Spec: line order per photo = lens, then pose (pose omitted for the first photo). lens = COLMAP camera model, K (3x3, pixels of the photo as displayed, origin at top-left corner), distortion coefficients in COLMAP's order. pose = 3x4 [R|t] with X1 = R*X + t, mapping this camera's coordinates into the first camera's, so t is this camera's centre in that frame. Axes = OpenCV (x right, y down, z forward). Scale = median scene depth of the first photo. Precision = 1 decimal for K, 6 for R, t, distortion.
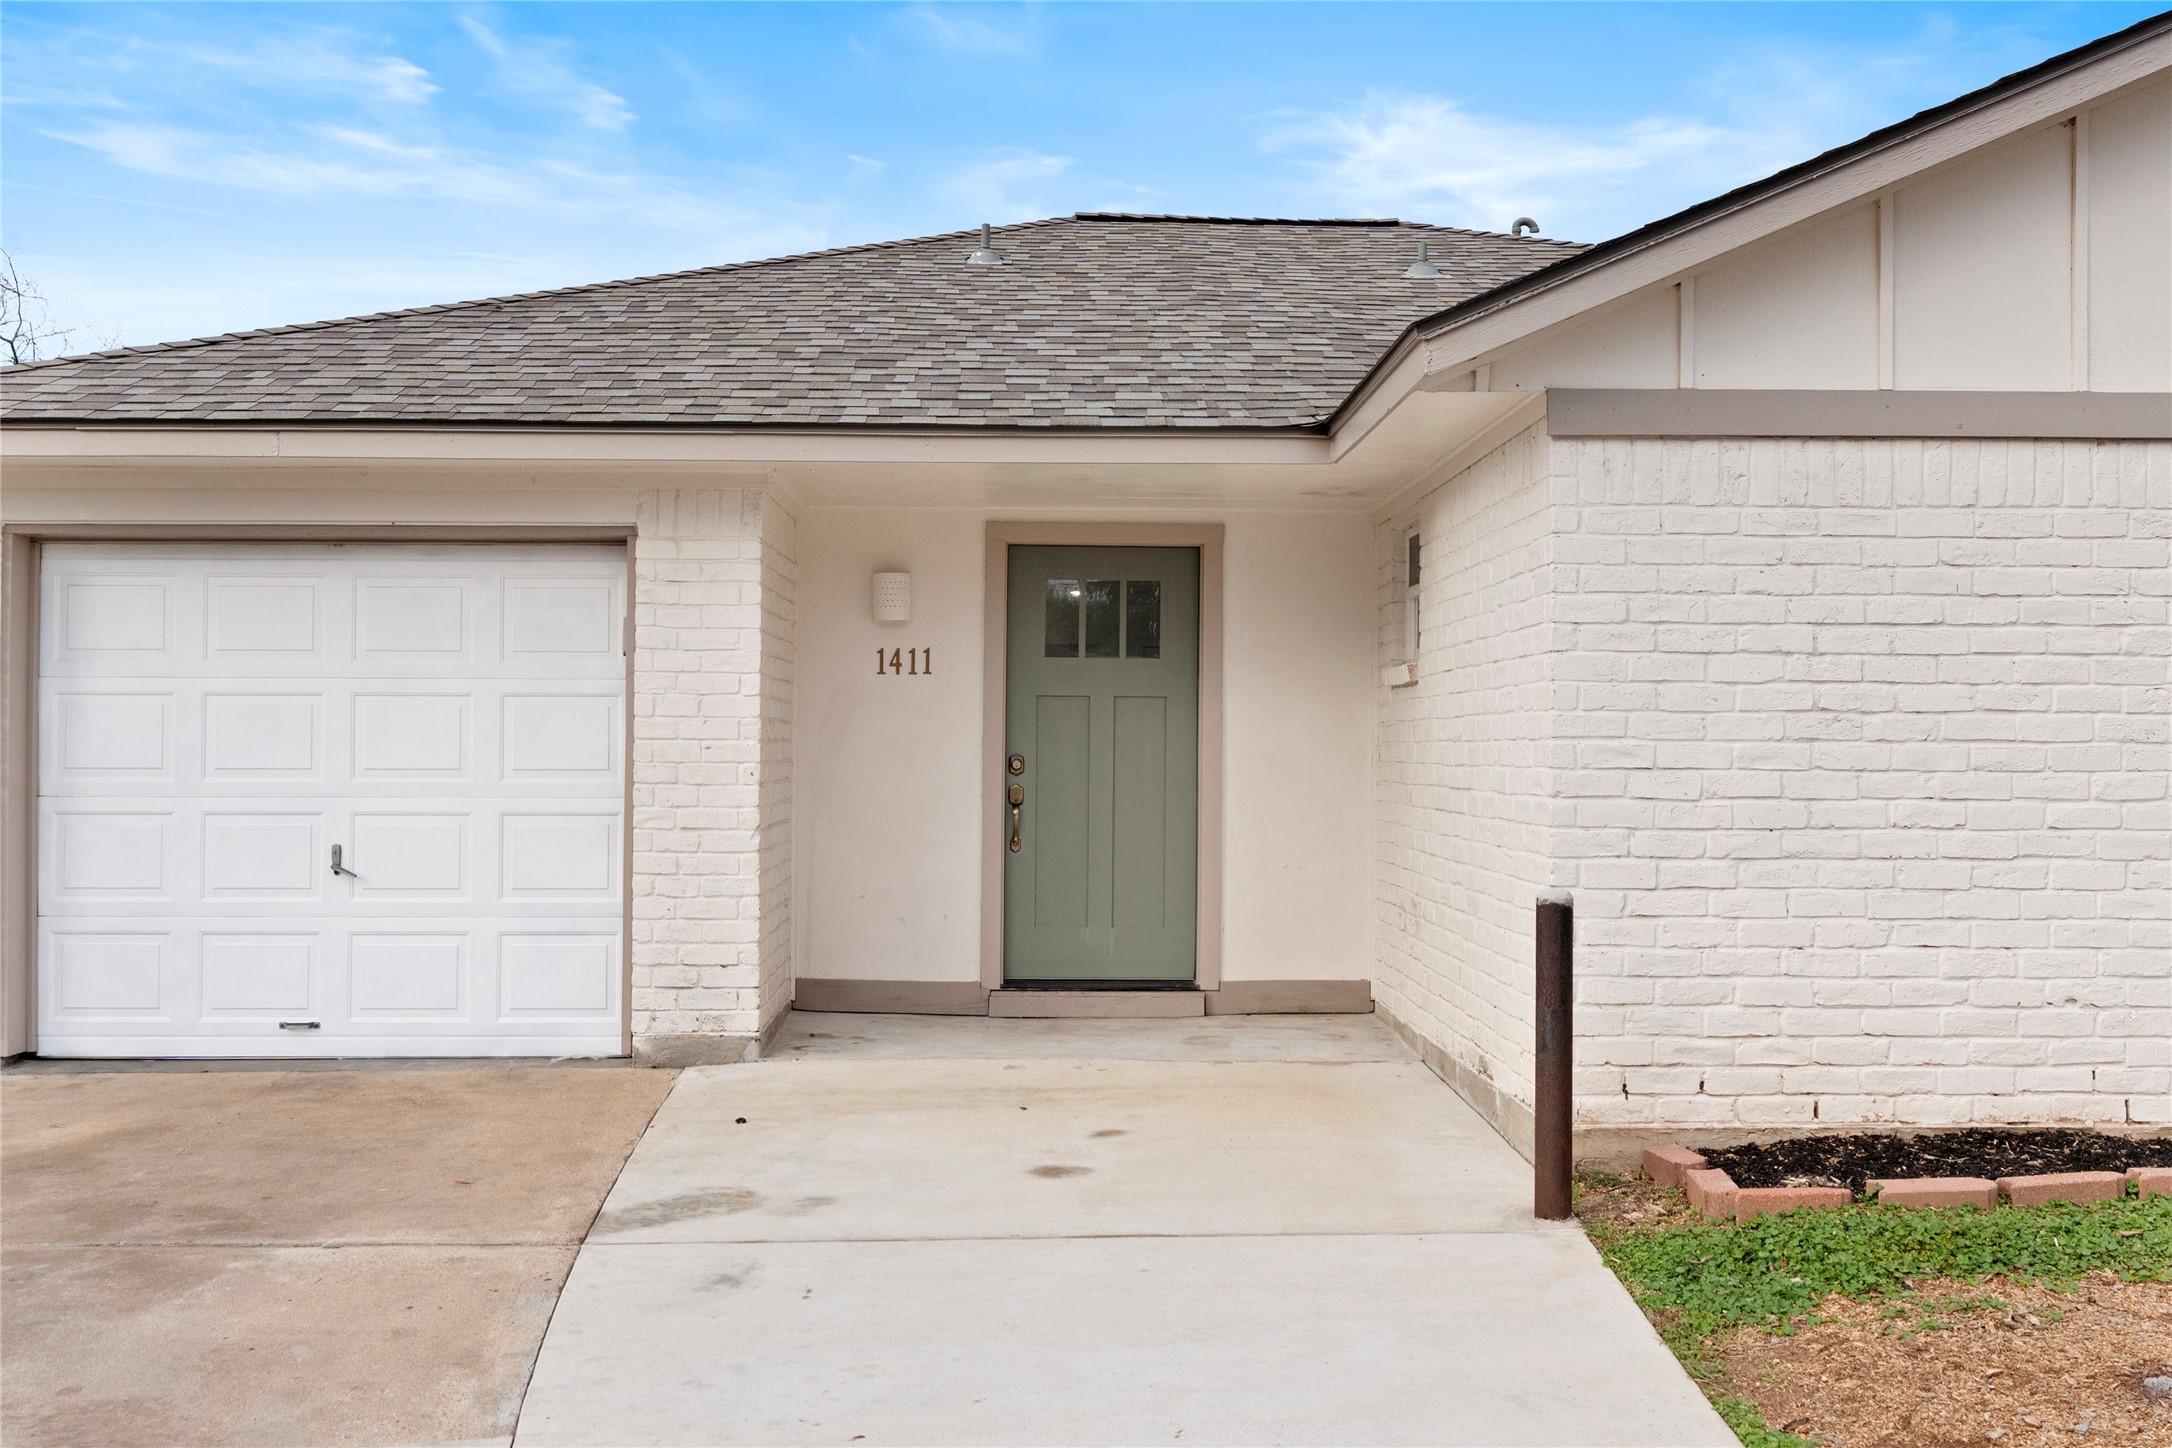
lens RADIAL K [[1943.8, 0, 1091.1], [0, 1943.8, 727.3], [0, 0, 1]] dist [-0.008695, 0.000139]
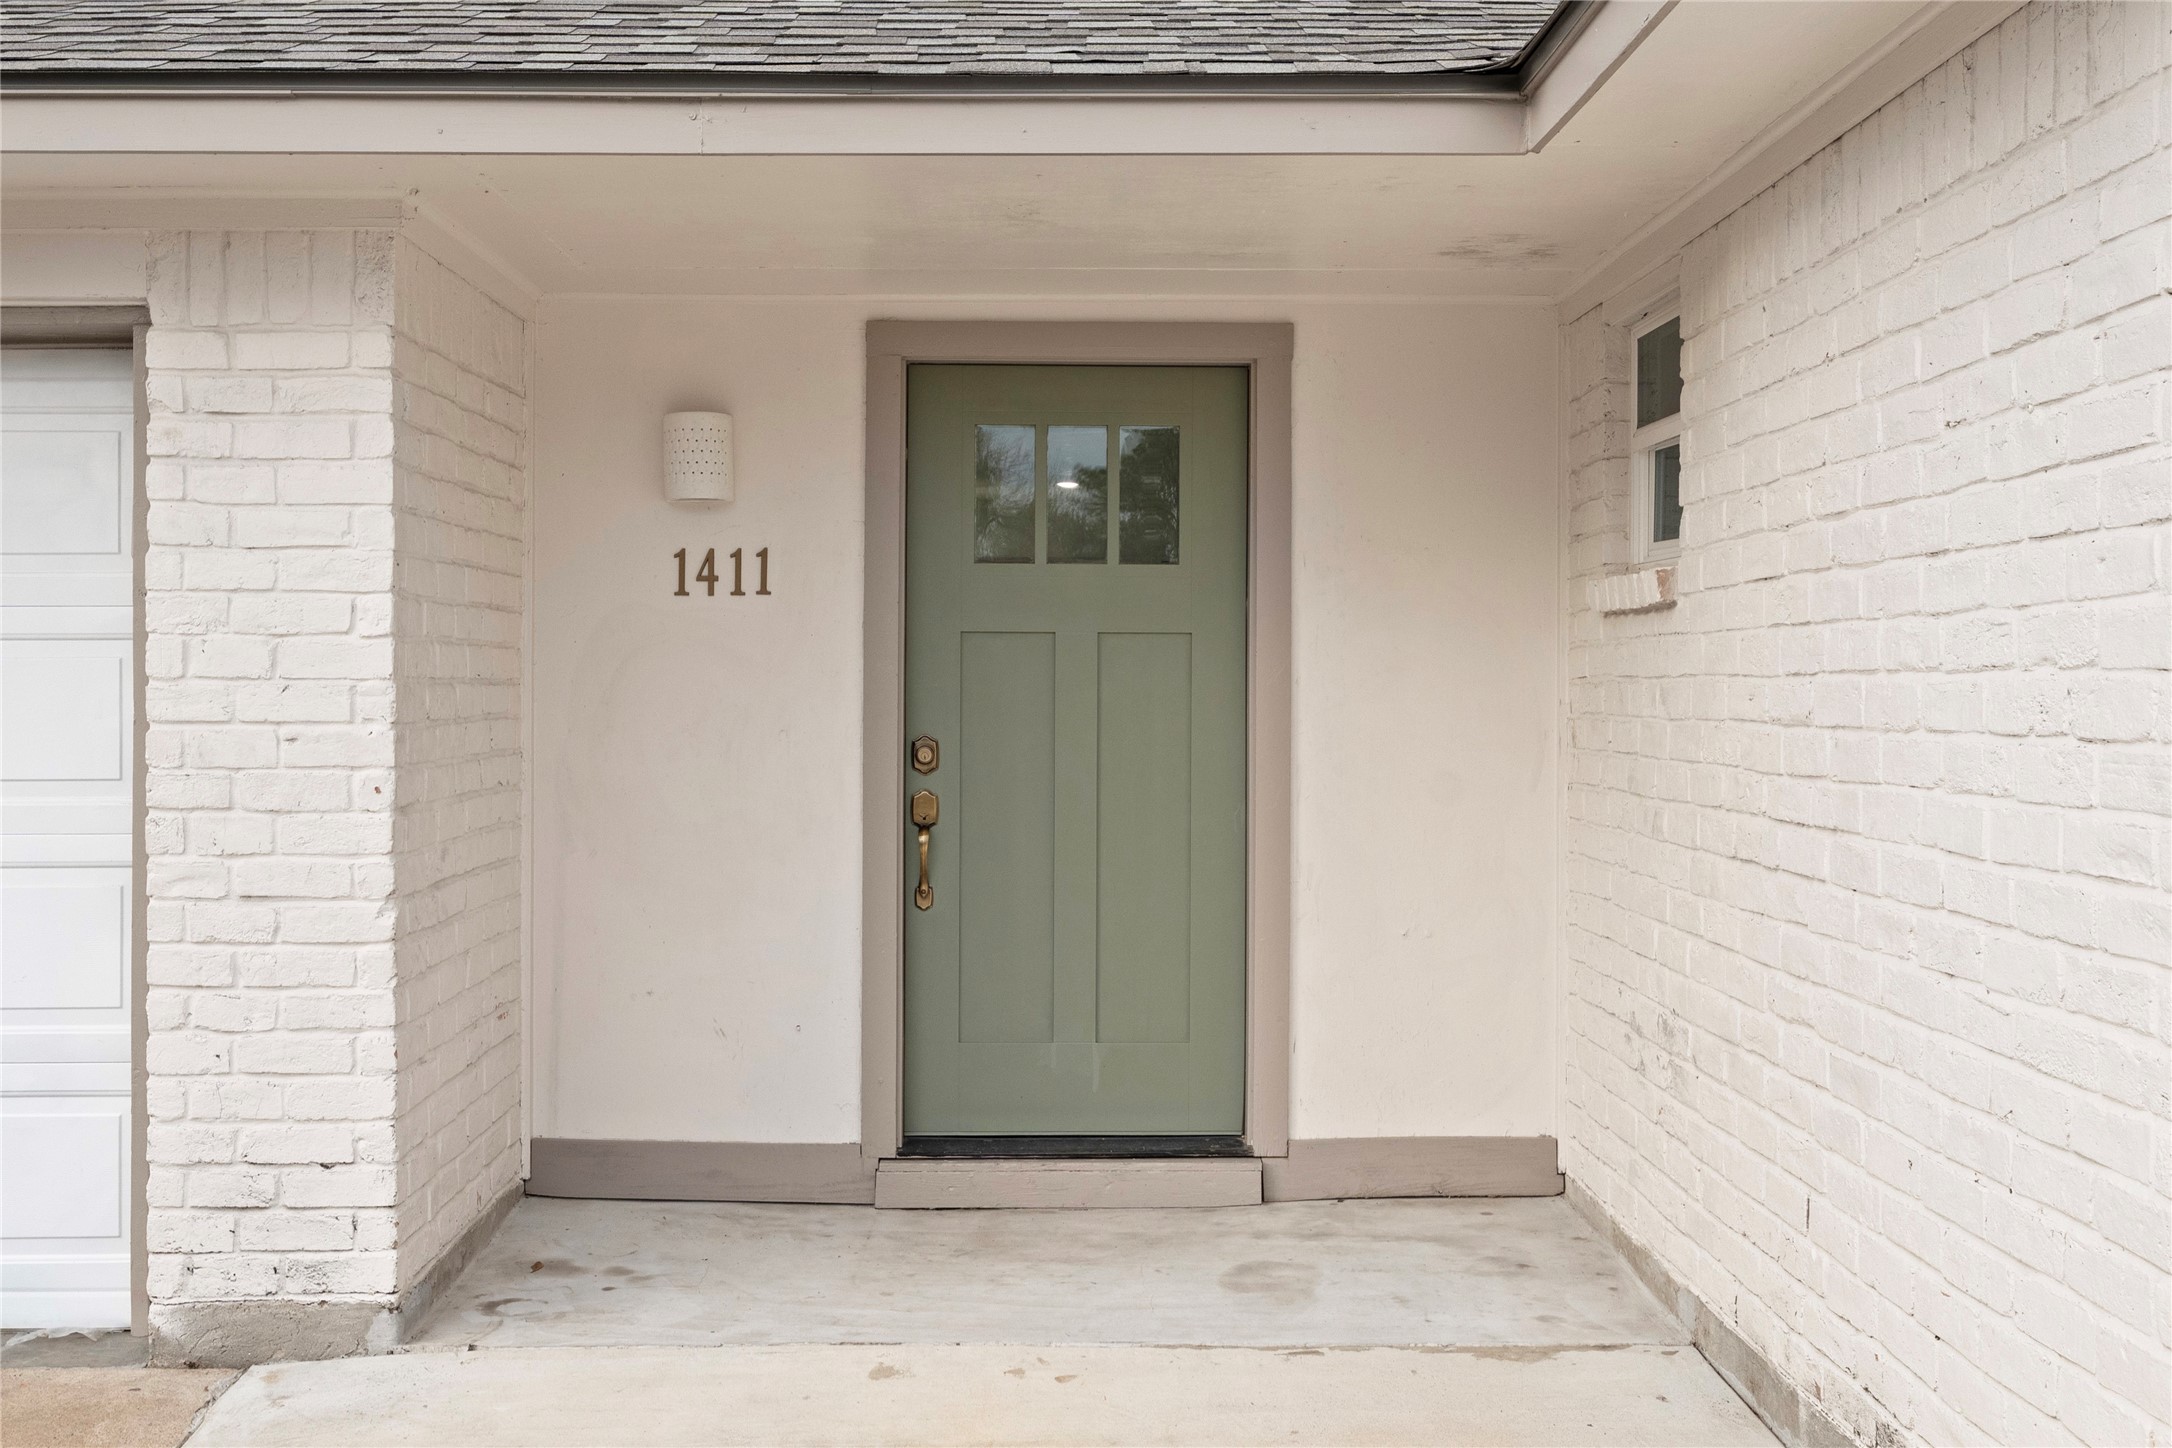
lens RADIAL K [[2250.3, 0, 1078.6], [0, 2250.3, 716.9], [0, 0, 1]] dist [0.003541, 0.000000]
pose [[0.999907, -0.004879, -0.012740, 0.016720], [0.005184, 0.999698, 0.024005, -0.008291], [0.012619, -0.024069, 0.999631, 0.403603]]
